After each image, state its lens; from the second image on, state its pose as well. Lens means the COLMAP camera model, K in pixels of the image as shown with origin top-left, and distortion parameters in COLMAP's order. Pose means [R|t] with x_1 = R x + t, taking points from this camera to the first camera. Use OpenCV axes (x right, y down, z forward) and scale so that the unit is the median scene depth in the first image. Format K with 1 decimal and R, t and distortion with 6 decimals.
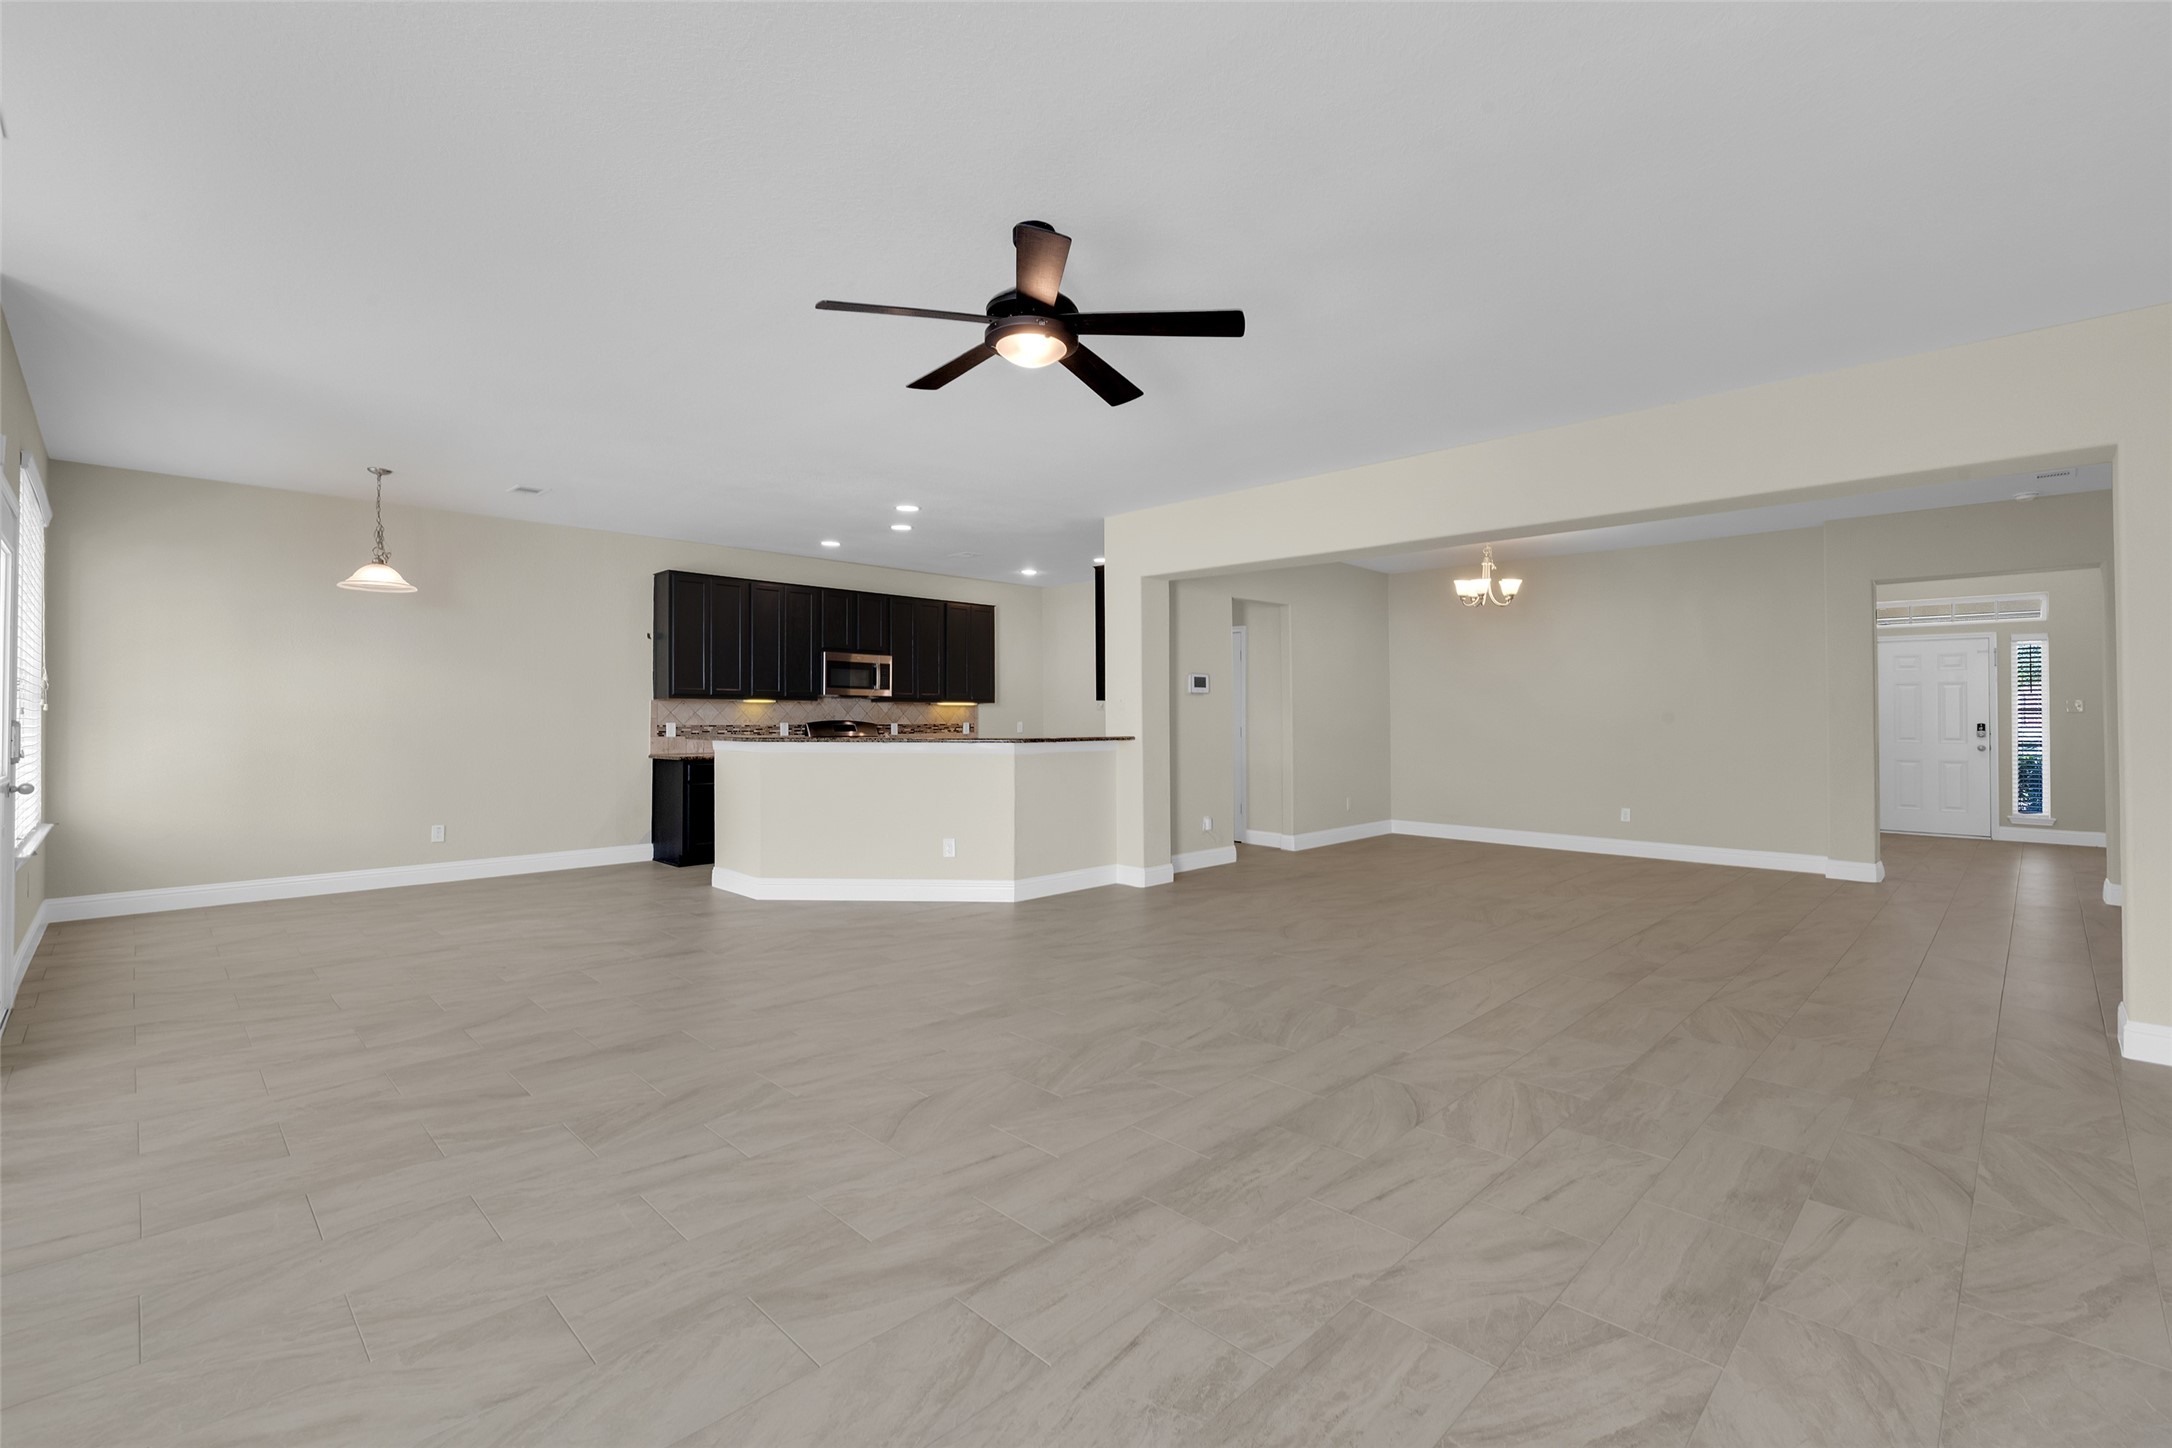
lens RADIAL K [[941.4, 0, 1082.2], [0, 941.4, 721.3], [0, 0, 1]] dist [0.005500, -0.000019]
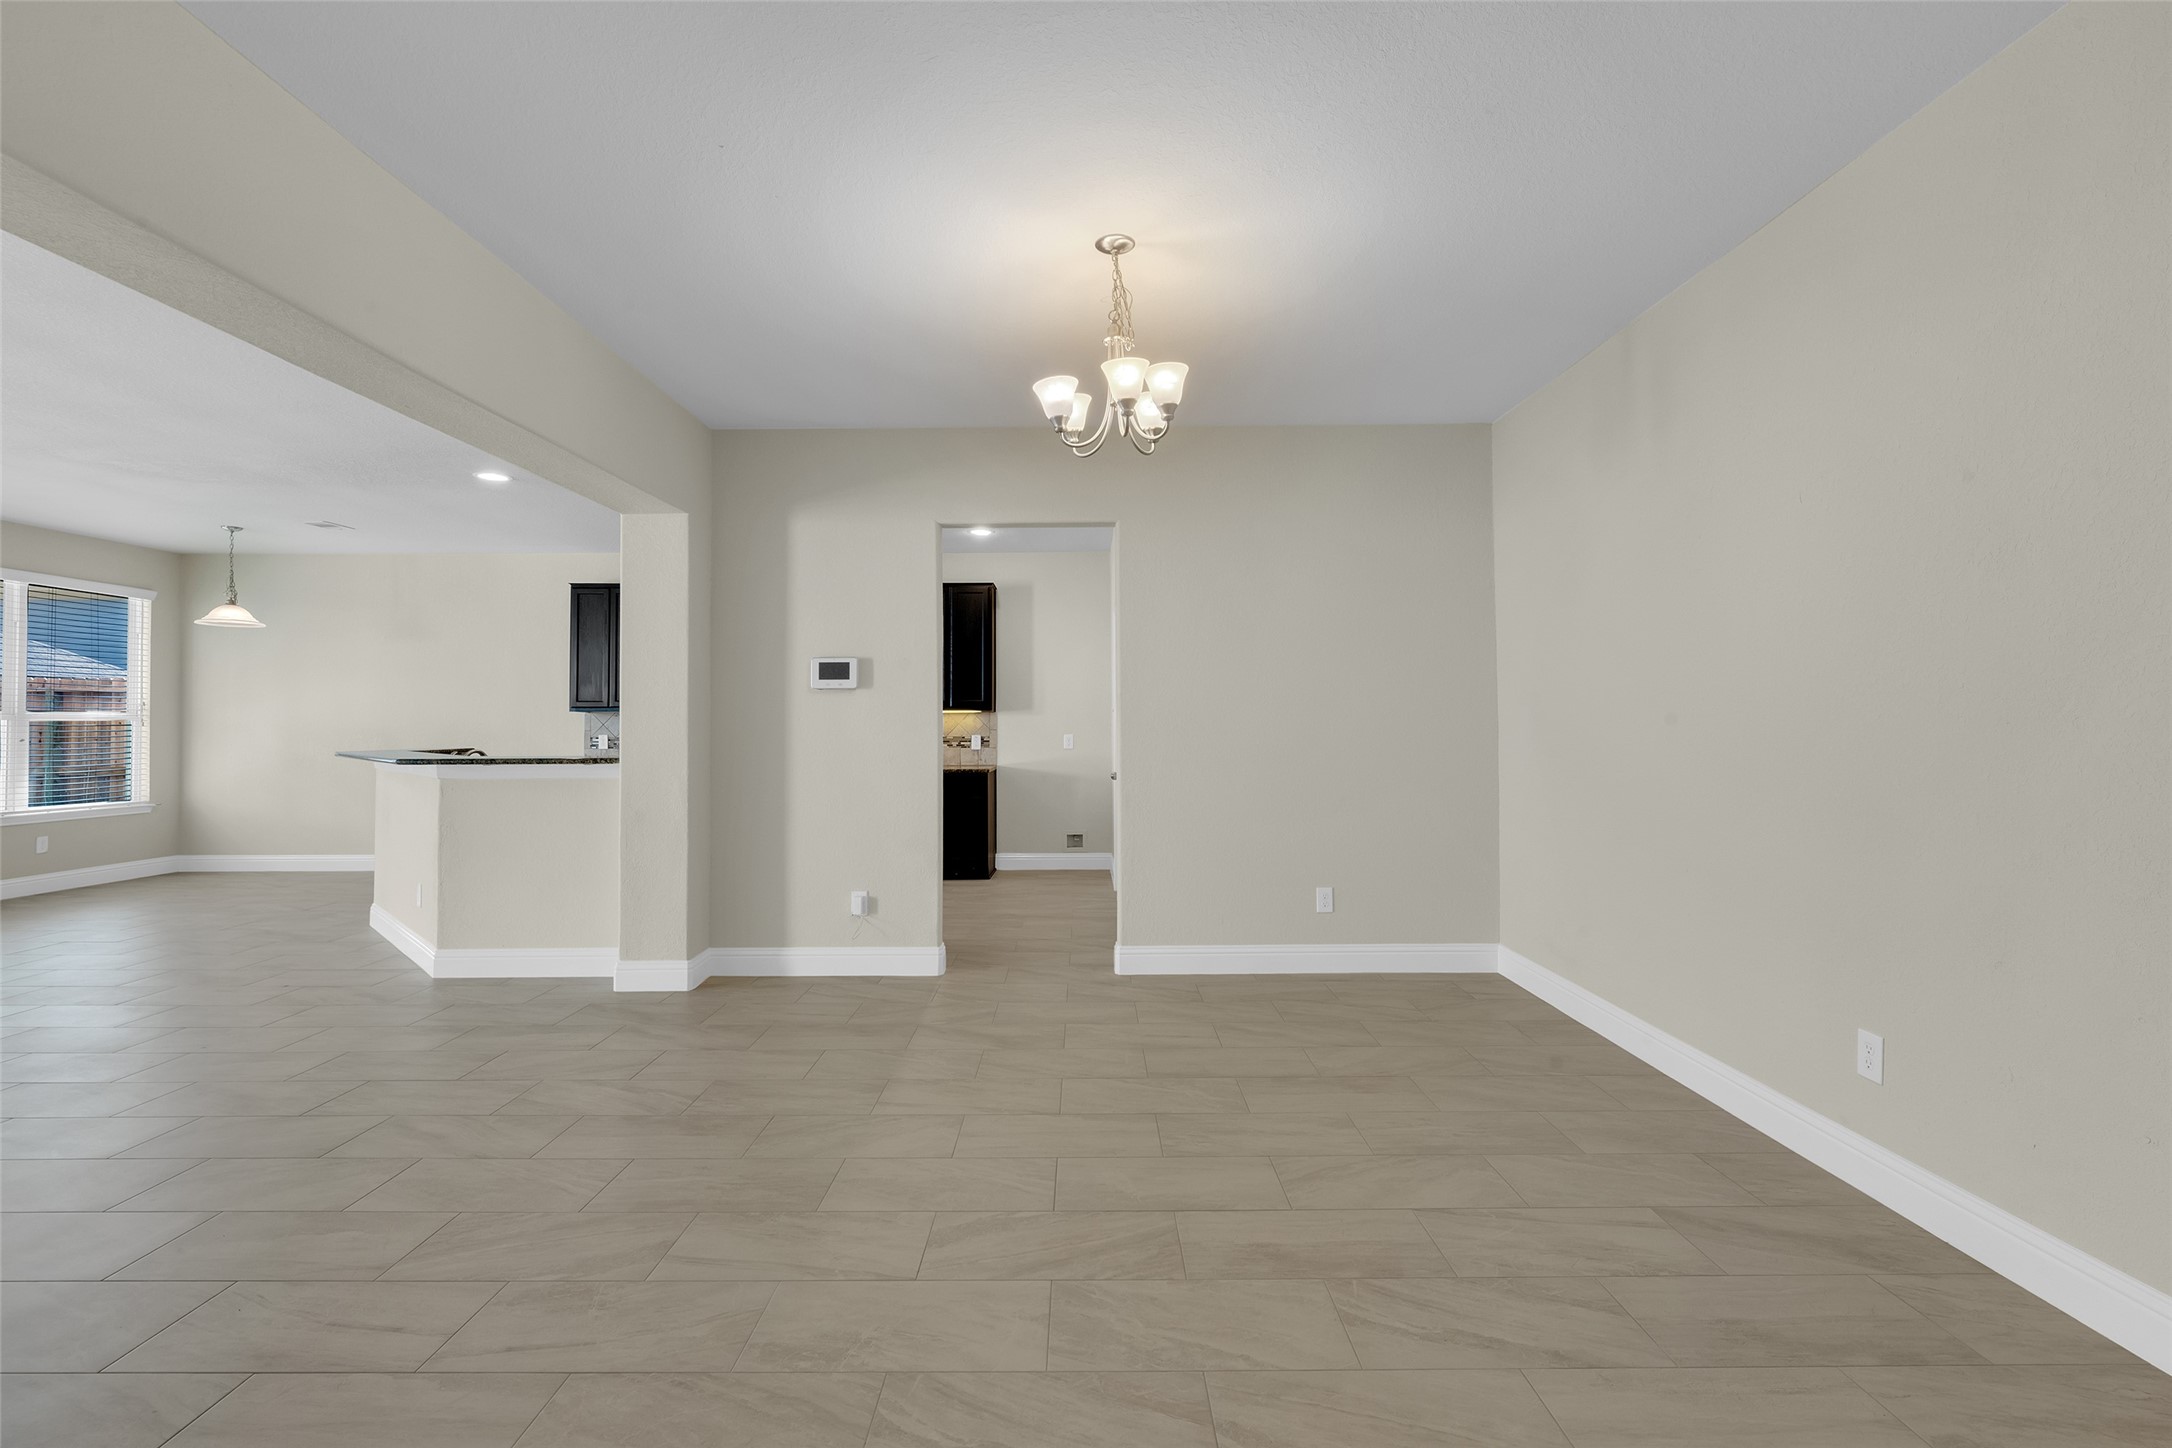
lens RADIAL K [[941.4, 0, 1077.4], [0, 941.4, 718.7], [0, 0, 1]] dist [0.005500, -0.000019]
pose [[0.714442, -0.009334, -0.699632, 0.810140], [-0.000344, 0.999906, -0.013692, -0.002567], [0.699694, 0.010023, 0.714372, 0.818327]]
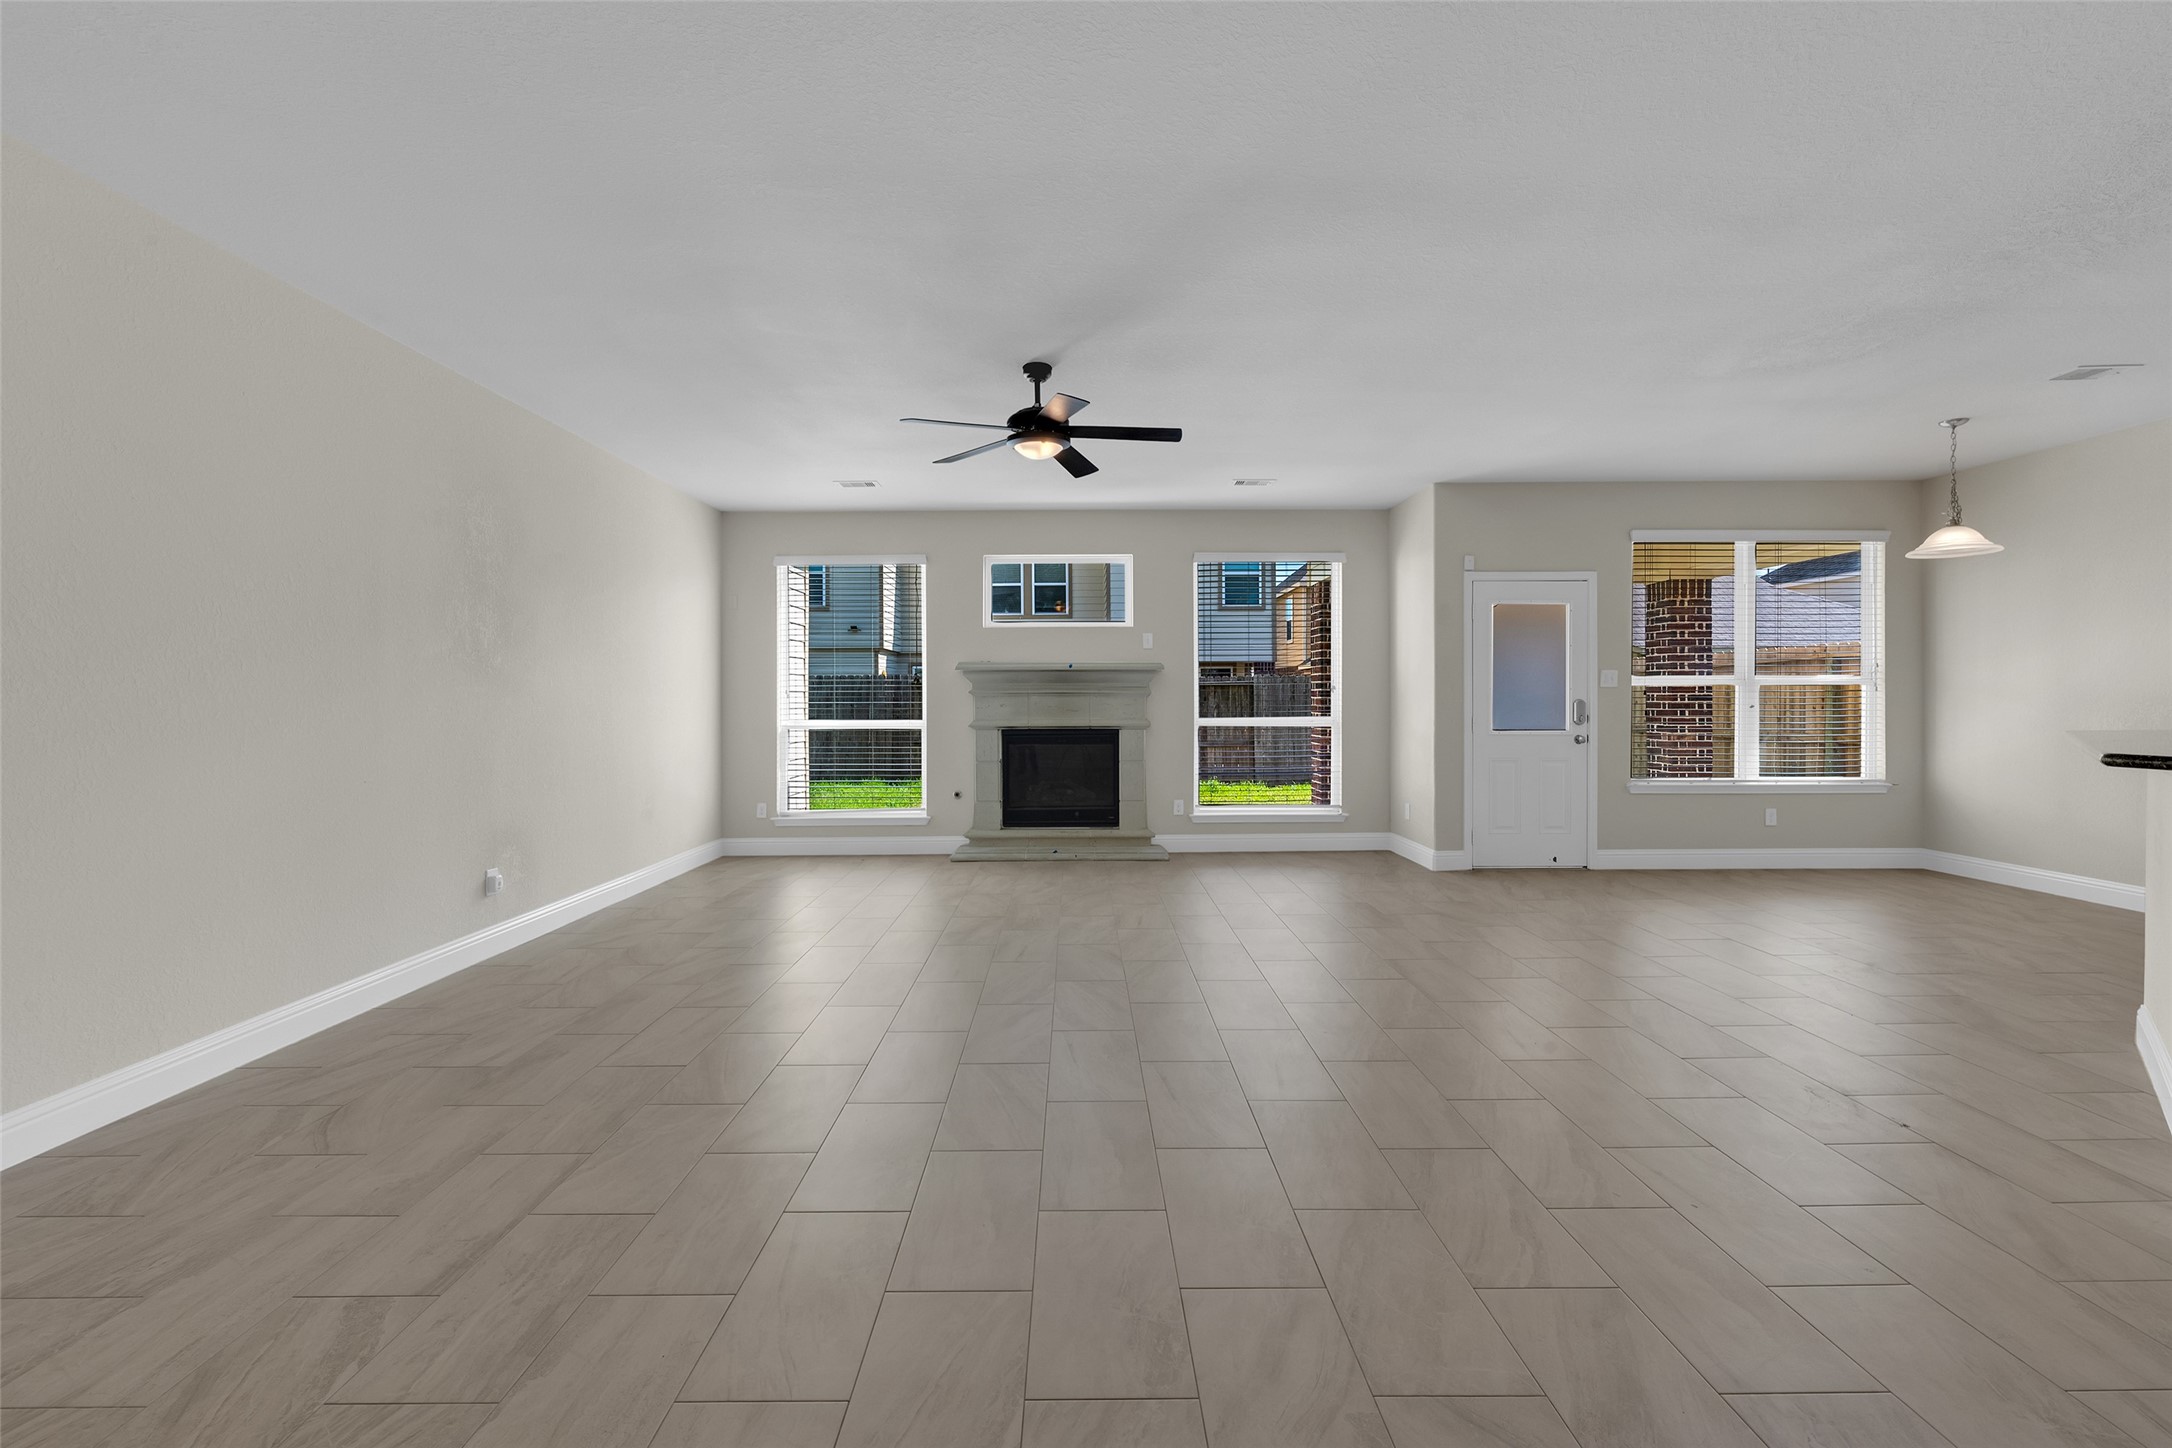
lens RADIAL K [[941.4, 0, 1095.0], [0, 941.4, 701.0], [0, 0, 1]] dist [0.005500, -0.000019]
pose [[-0.690870, 0.001285, -0.722977, 0.435118], [-0.001767, 0.999992, 0.003465, -0.000680], [0.722976, 0.003671, -0.690863, 0.944676]]
